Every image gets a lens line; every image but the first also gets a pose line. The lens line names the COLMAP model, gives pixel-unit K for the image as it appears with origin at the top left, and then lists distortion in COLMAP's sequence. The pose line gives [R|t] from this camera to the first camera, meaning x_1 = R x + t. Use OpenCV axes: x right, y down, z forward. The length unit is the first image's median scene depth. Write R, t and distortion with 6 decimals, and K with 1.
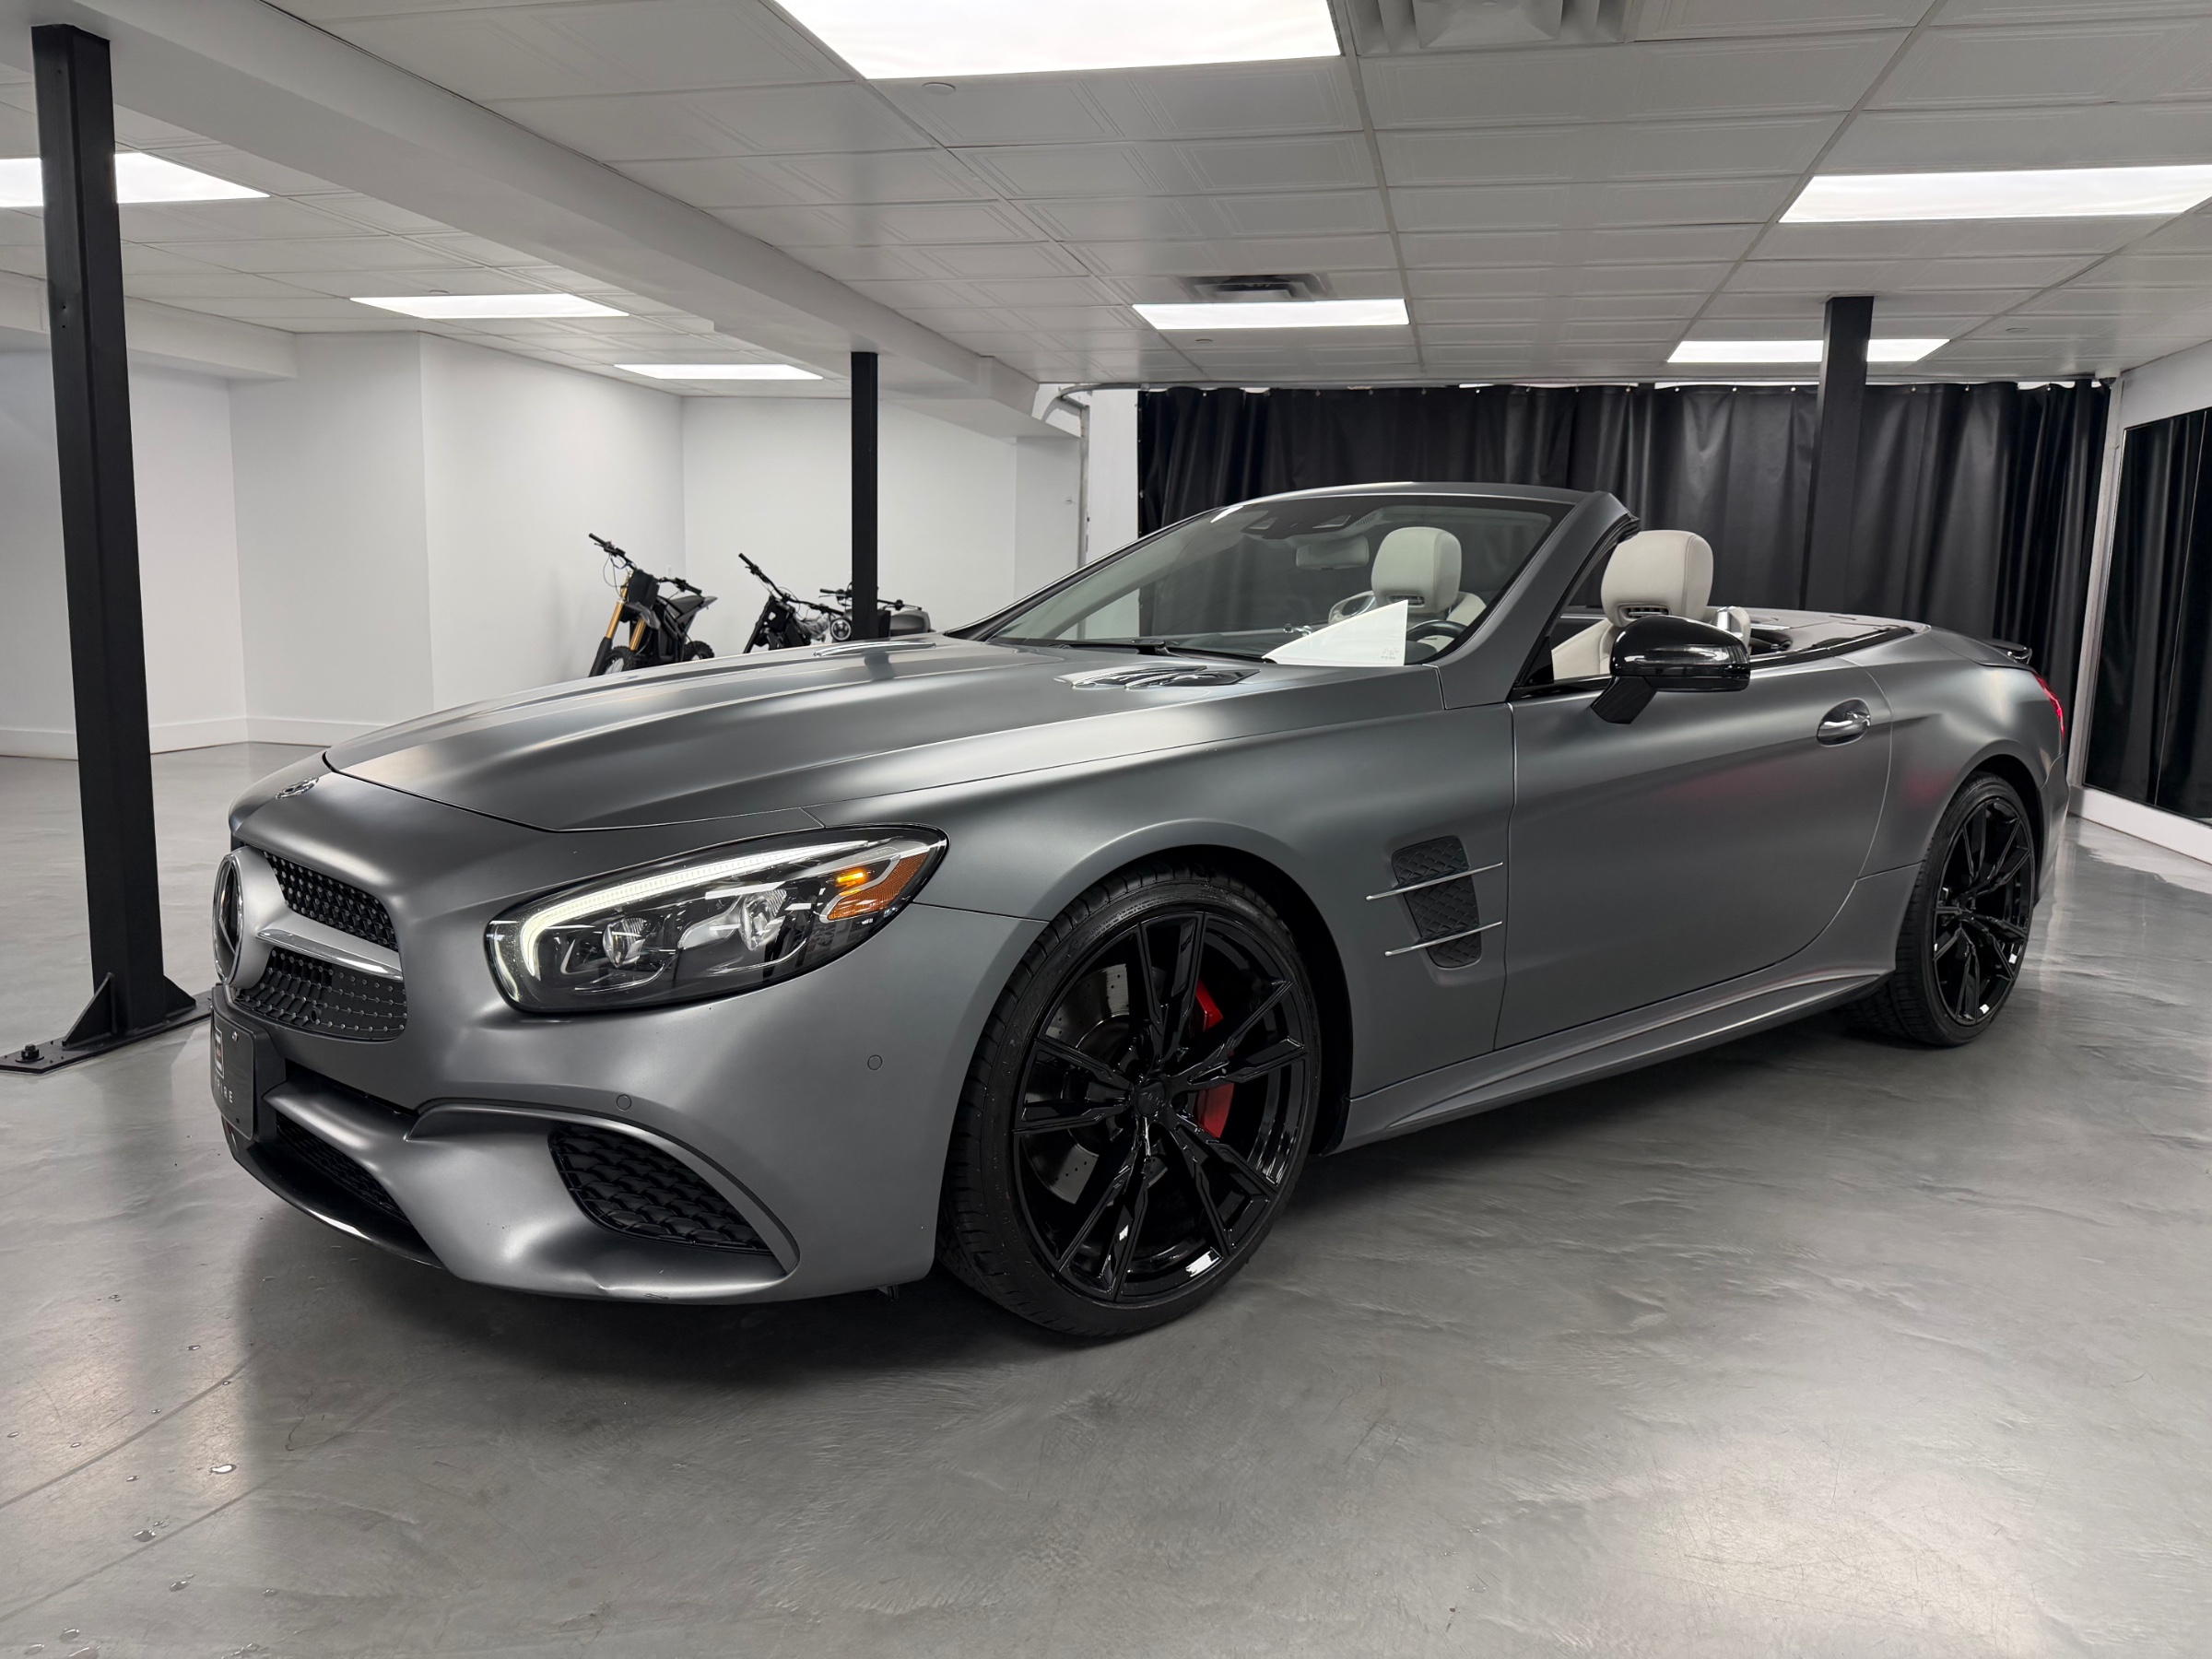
lens RADIAL K [[1539.6, 0, 1064.9], [0, 1539.6, 829.4], [0, 0, 1]] dist [0.061427, -0.094297]
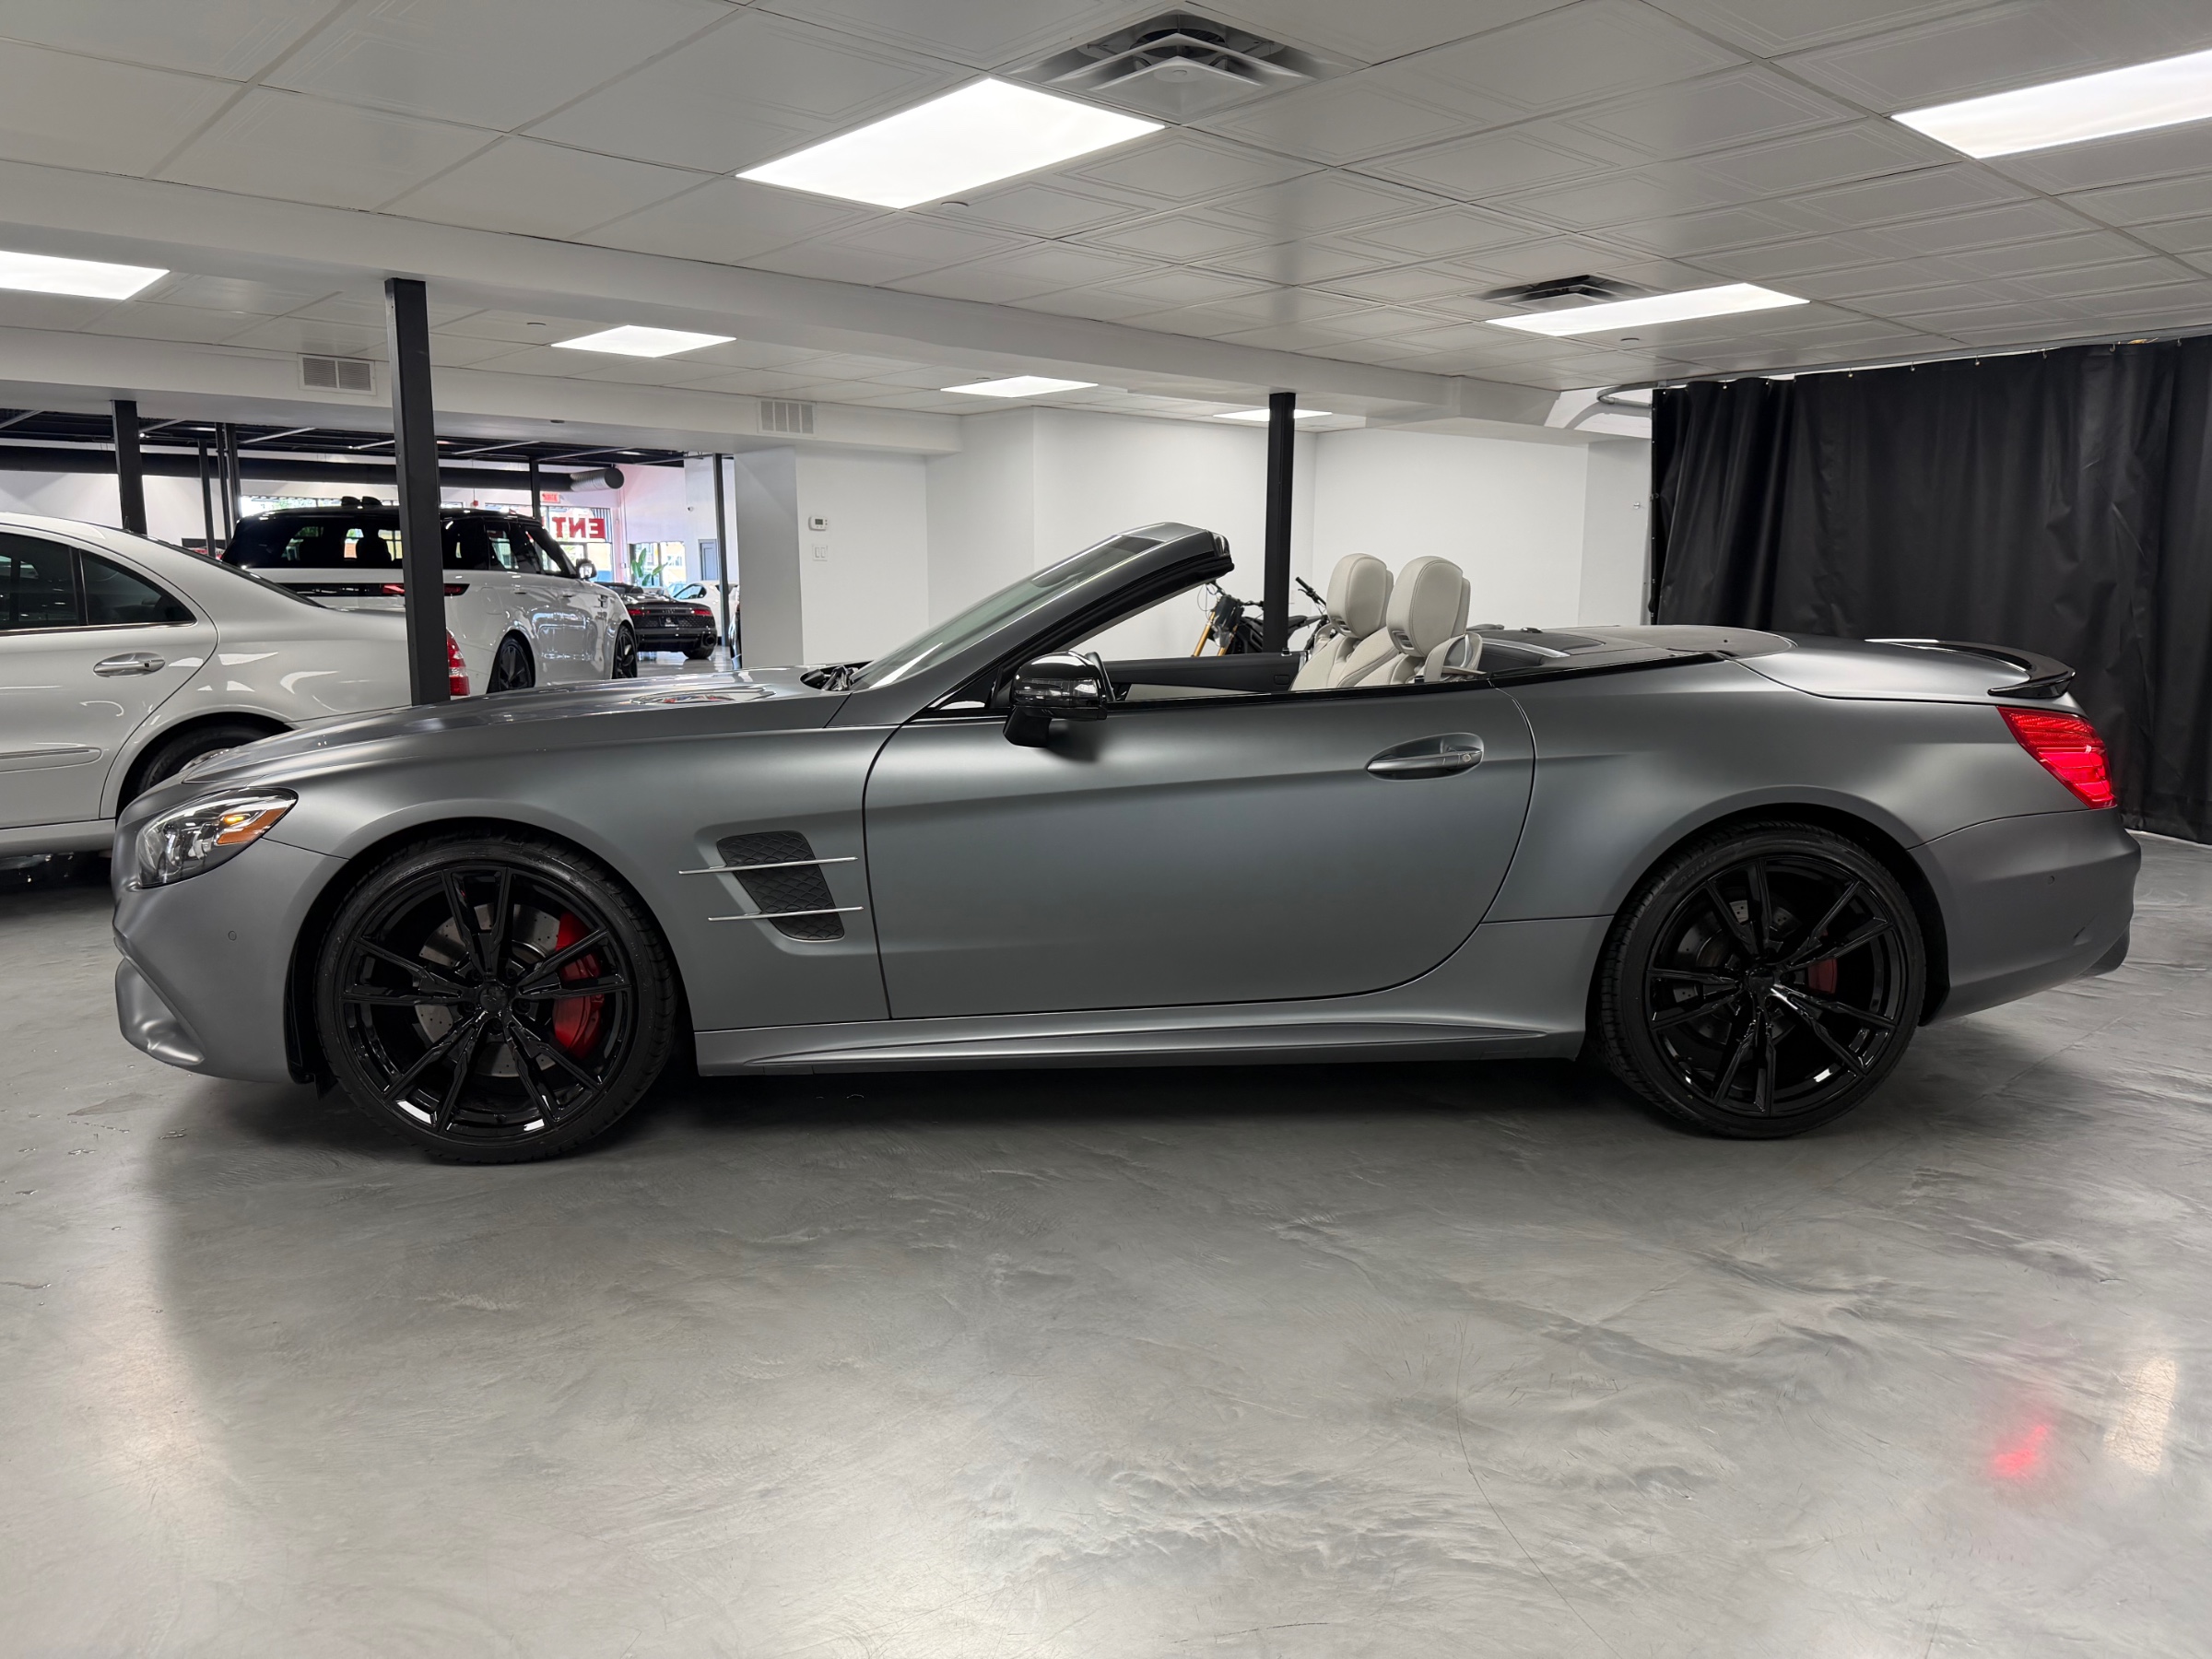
lens RADIAL K [[1539.6, 0, 1064.9], [0, 1539.6, 829.4], [0, 0, 1]] dist [0.061427, -0.094297]
pose [[0.823346, 0.059684, -0.564392, 0.607018], [-0.064179, 0.997867, 0.011897, -0.013471], [0.563899, 0.026427, 0.825421, 0.060396]]
